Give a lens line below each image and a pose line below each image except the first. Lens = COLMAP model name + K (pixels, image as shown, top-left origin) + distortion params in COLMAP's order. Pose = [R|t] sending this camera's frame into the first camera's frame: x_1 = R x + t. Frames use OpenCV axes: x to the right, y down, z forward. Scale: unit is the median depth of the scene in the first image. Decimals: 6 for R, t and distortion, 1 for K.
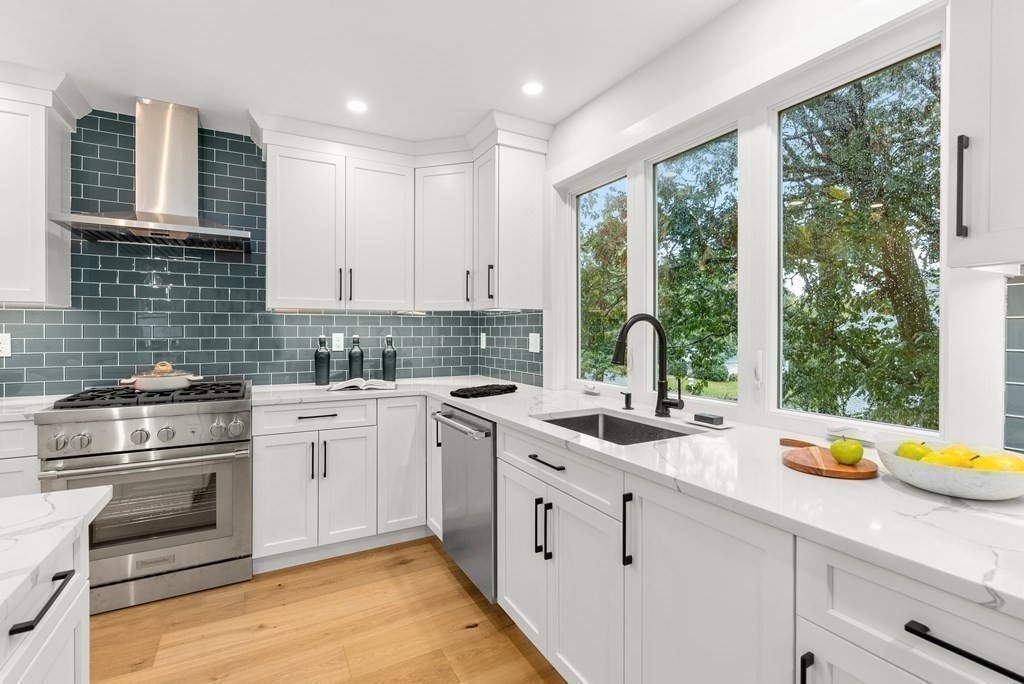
lens RADIAL K [[468.5, 0, 511.5], [0, 468.5, 338.8], [0, 0, 1]] dist [-0.003445, 0.001080]
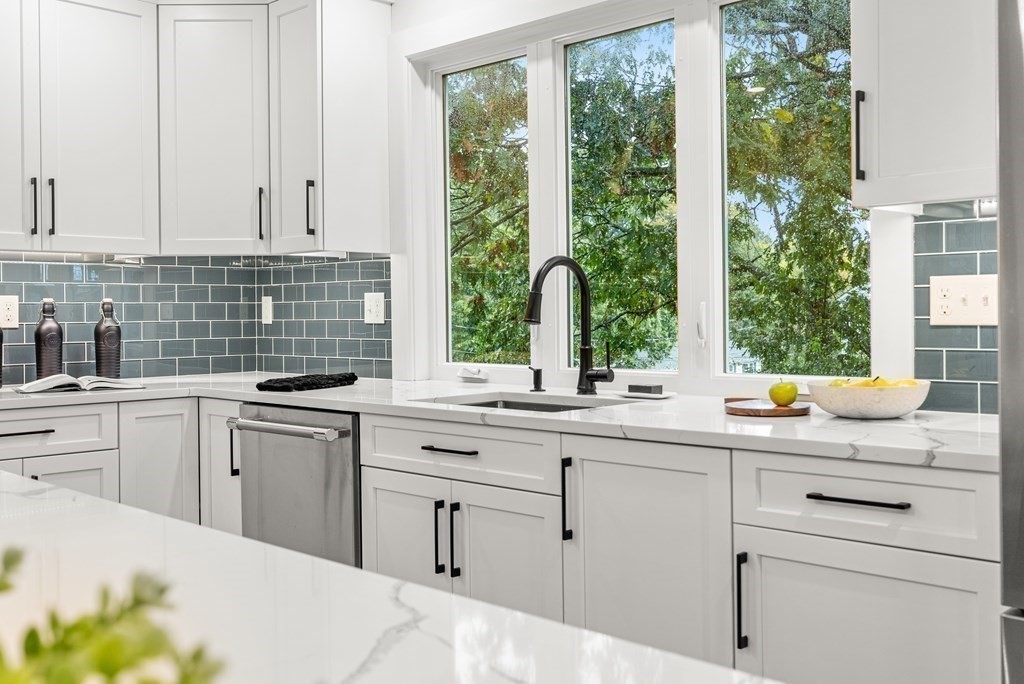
lens RADIAL K [[1049.1, 0, 512.0], [0, 1049.1, 342.0], [0, 0, 1]] dist [0.018870, 0.002252]
pose [[0.954953, -0.018816, 0.296161, -0.194823], [0.016253, 0.999806, 0.011113, 0.042497], [-0.296313, -0.005799, 0.955073, -0.383561]]
